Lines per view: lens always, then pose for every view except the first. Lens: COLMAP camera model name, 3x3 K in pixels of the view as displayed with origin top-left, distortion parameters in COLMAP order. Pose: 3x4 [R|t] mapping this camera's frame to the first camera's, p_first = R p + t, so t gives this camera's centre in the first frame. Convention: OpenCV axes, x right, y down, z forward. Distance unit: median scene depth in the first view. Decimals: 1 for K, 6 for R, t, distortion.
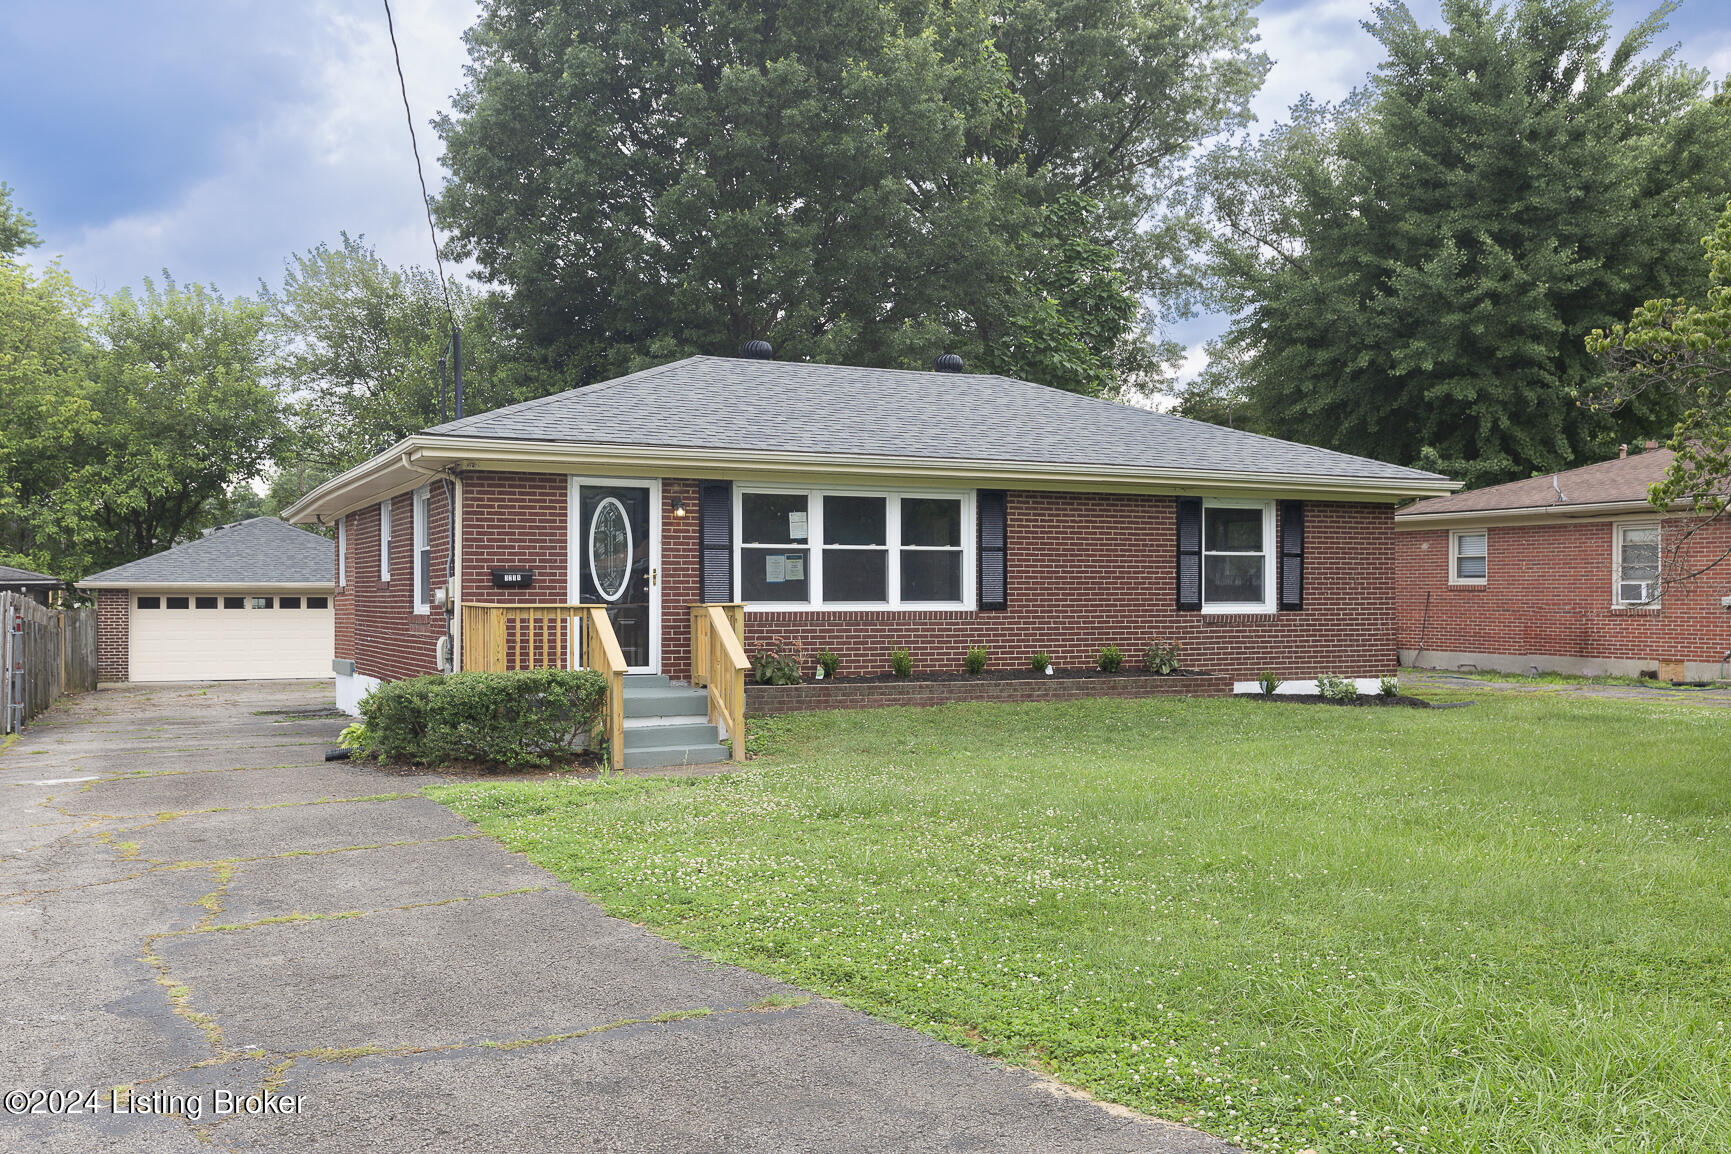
lens RADIAL K [[1415.8, 0, 829.0], [0, 1415.8, 611.9], [0, 0, 1]] dist [0.009242, 0.000665]
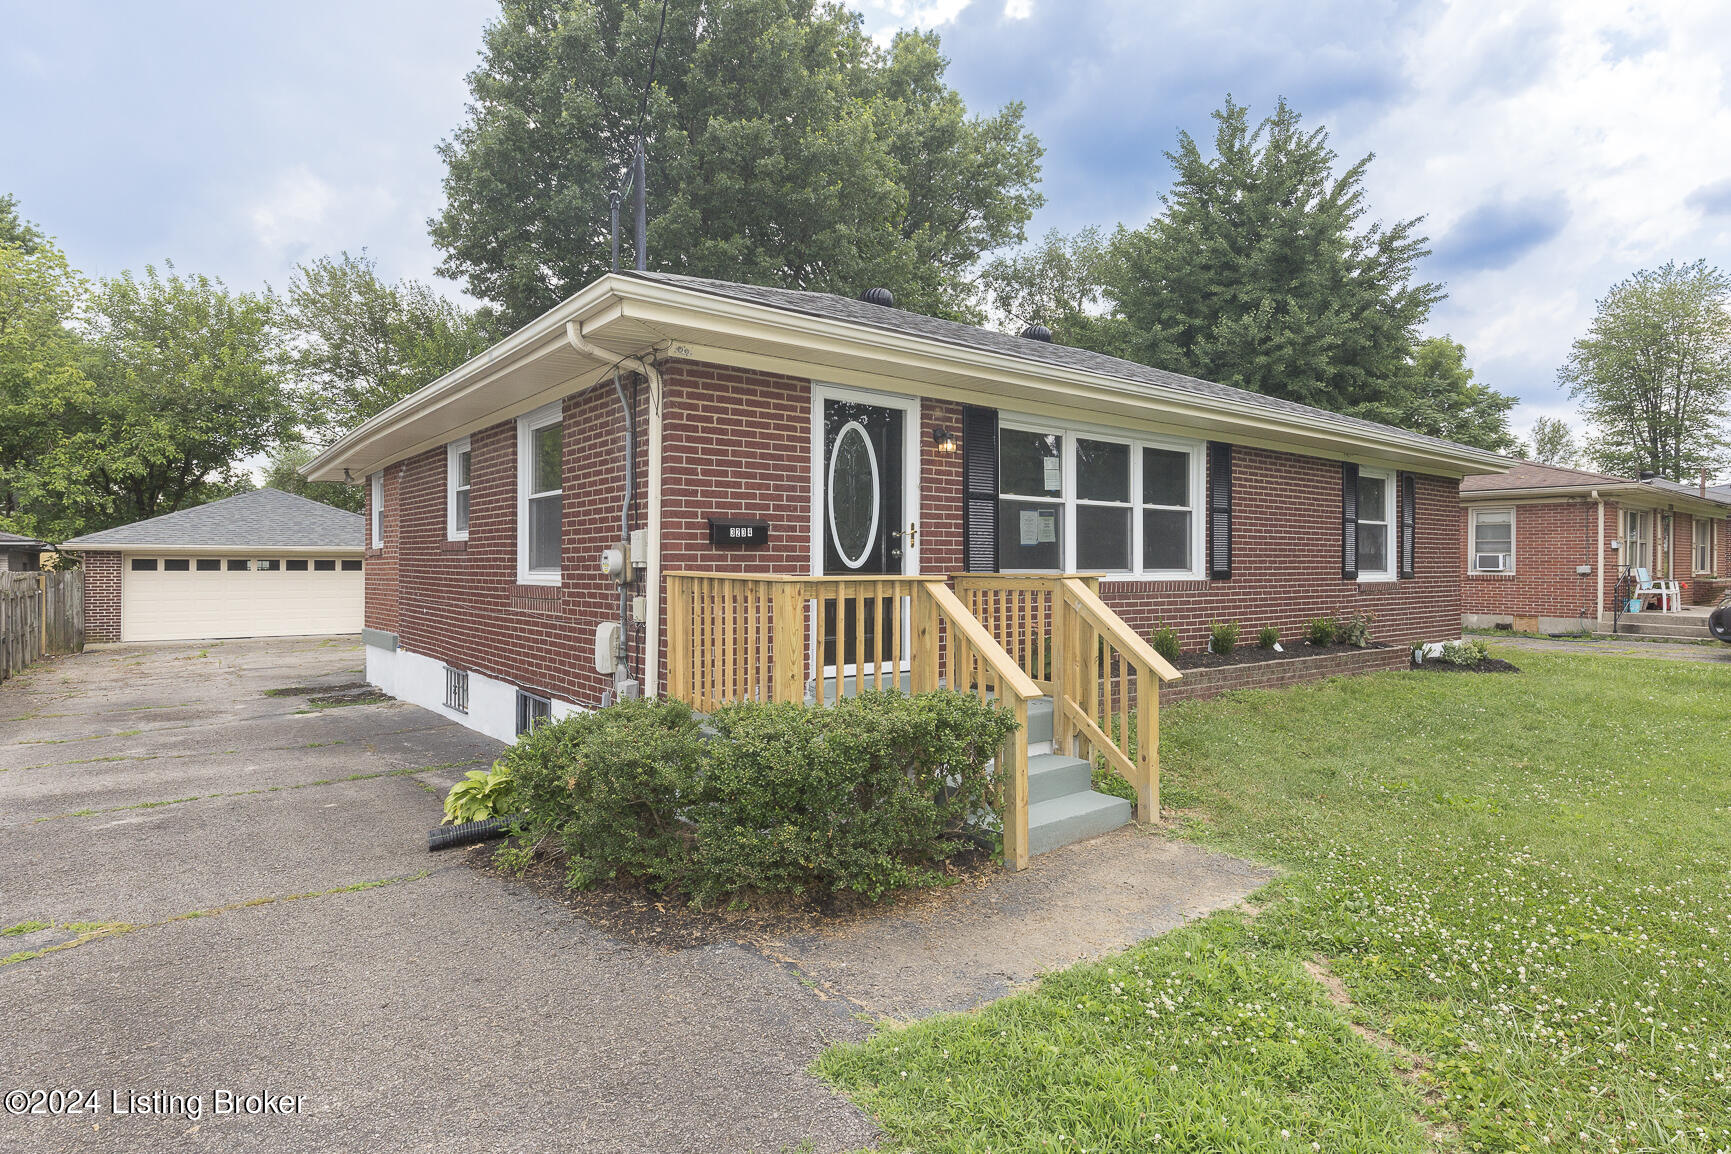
lens RADIAL K [[889.4, 0, 880.2], [0, 889.4, 566.4], [0, 0, 1]] dist [0.000411, -0.001643]
pose [[0.973596, 0.003964, 0.228246, -0.193940], [-0.002649, 0.999978, -0.006064, -0.004894], [-0.228265, 0.005300, 0.973585, 0.454007]]
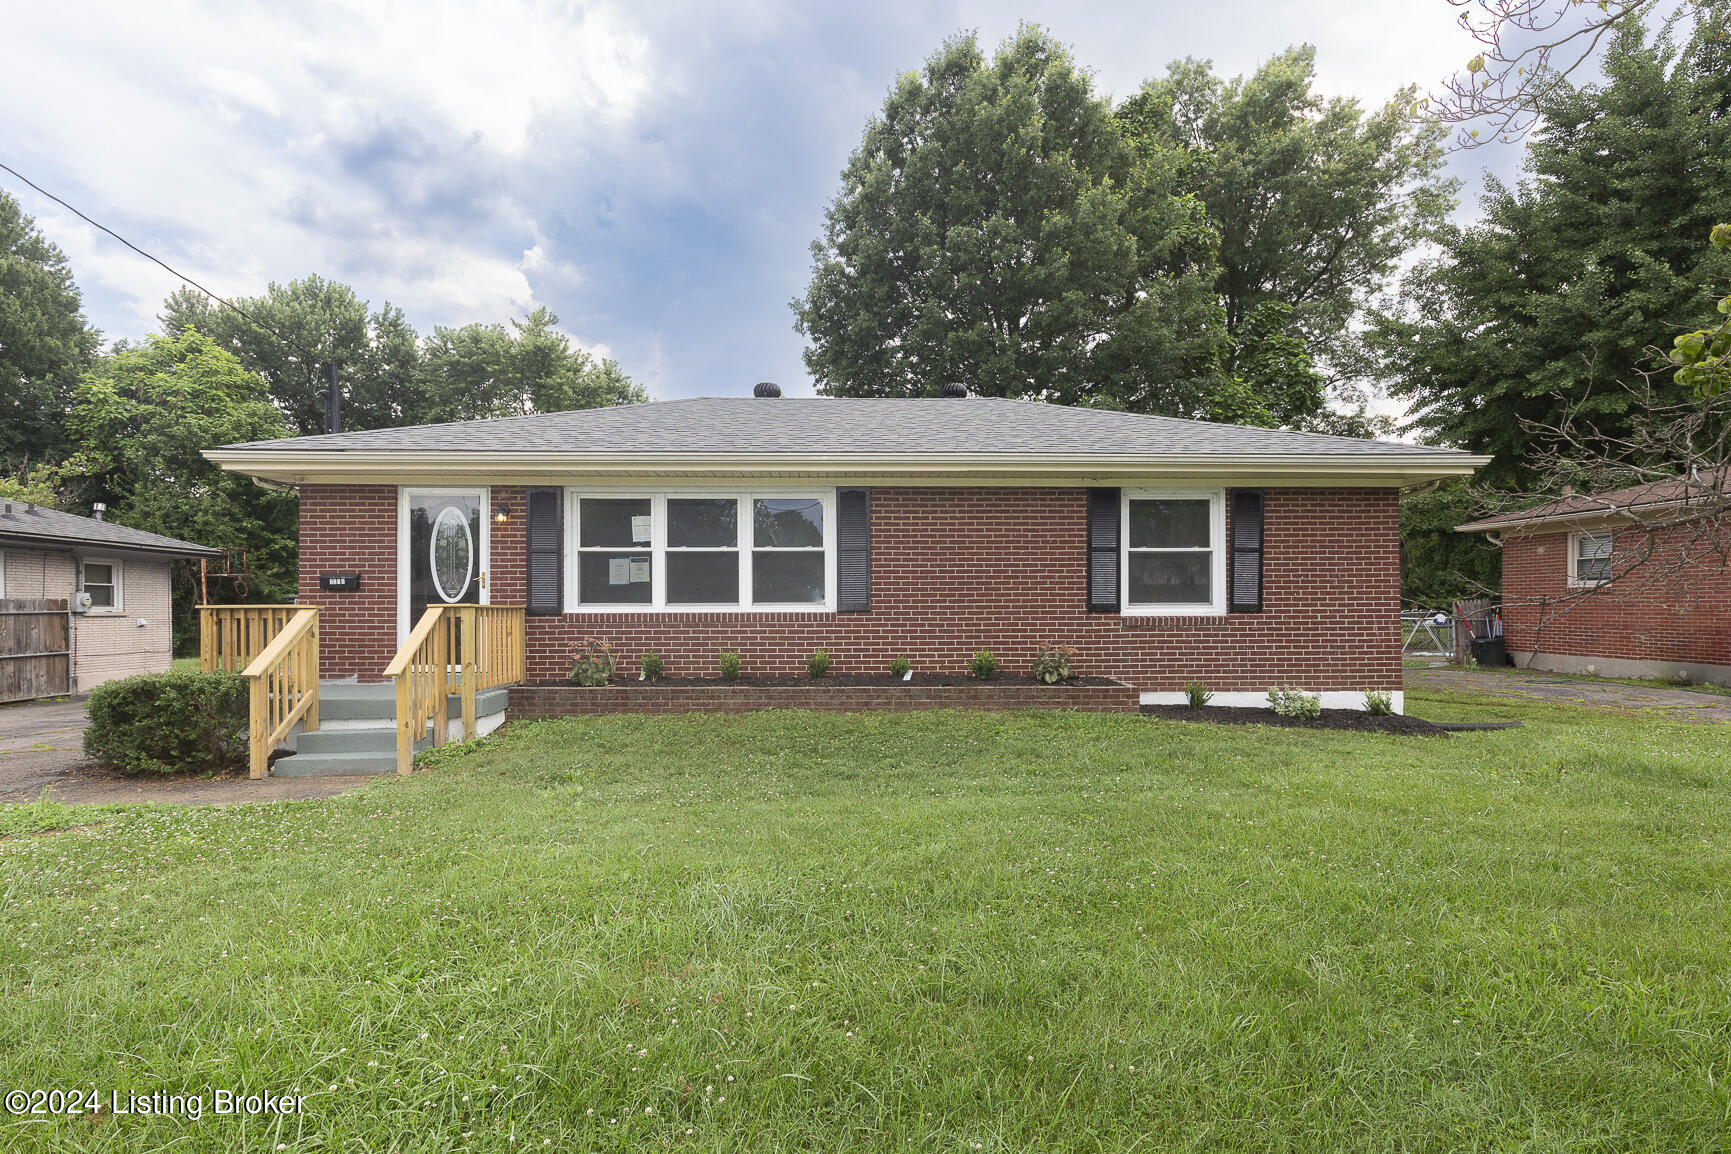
lens RADIAL K [[786.3, 0, 880.7], [0, 786.3, 613.0], [0, 0, 1]] dist [0.011192, -0.002033]
pose [[0.927367, 0.001081, -0.374152, 0.297343], [-0.001248, 0.999999, -0.000205, -0.000338], [0.374152, 0.000657, 0.927367, 0.454199]]
